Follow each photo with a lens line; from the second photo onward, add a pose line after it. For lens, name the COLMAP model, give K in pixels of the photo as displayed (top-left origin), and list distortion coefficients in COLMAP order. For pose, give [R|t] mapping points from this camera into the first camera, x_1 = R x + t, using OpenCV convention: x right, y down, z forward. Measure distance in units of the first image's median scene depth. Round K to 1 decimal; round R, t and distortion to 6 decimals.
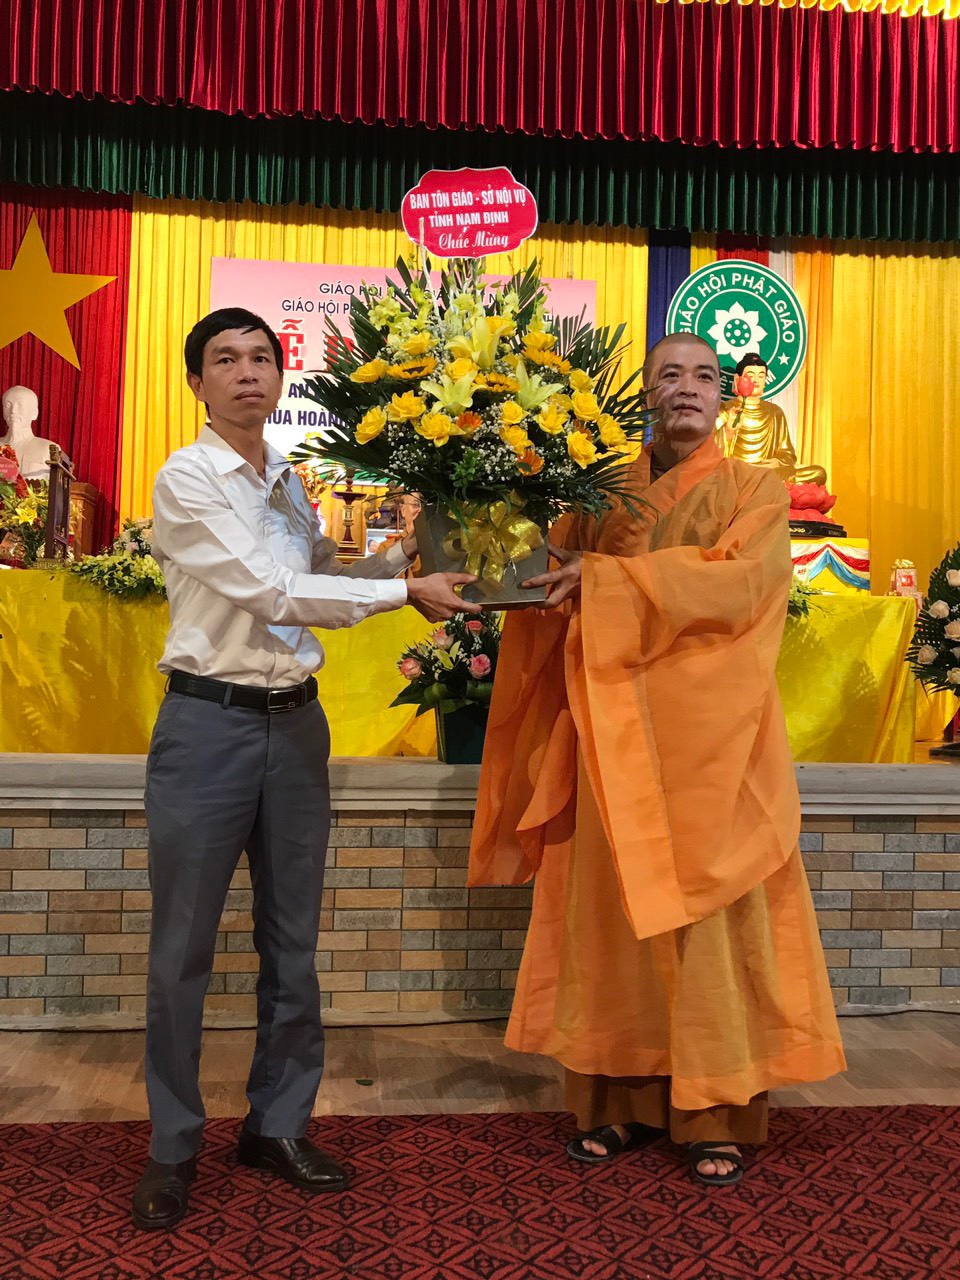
lens RADIAL K [[1145.7, 0, 489.1], [0, 1145.7, 623.2], [0, 0, 1]] dist [0.025874, -0.011609]
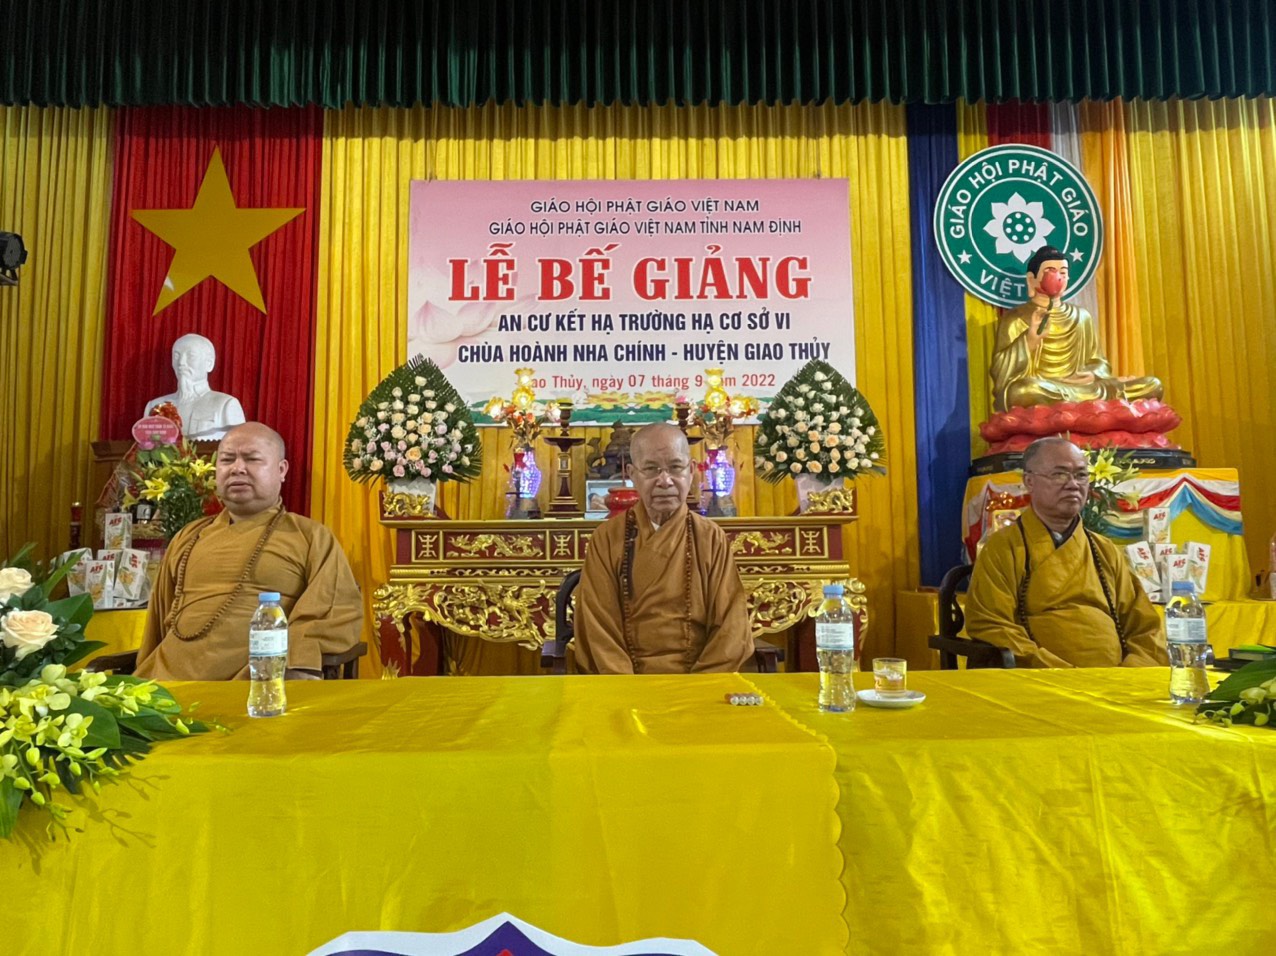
lens RADIAL K [[885.2, 0, 641.5], [0, 885.2, 466.3], [0, 0, 1]] dist [0.013920, -0.019238]
pose [[0.995404, -0.042576, -0.085776, -0.013483], [0.037159, 0.997272, -0.063786, -0.047734], [0.088257, 0.060306, 0.994271, 0.349934]]
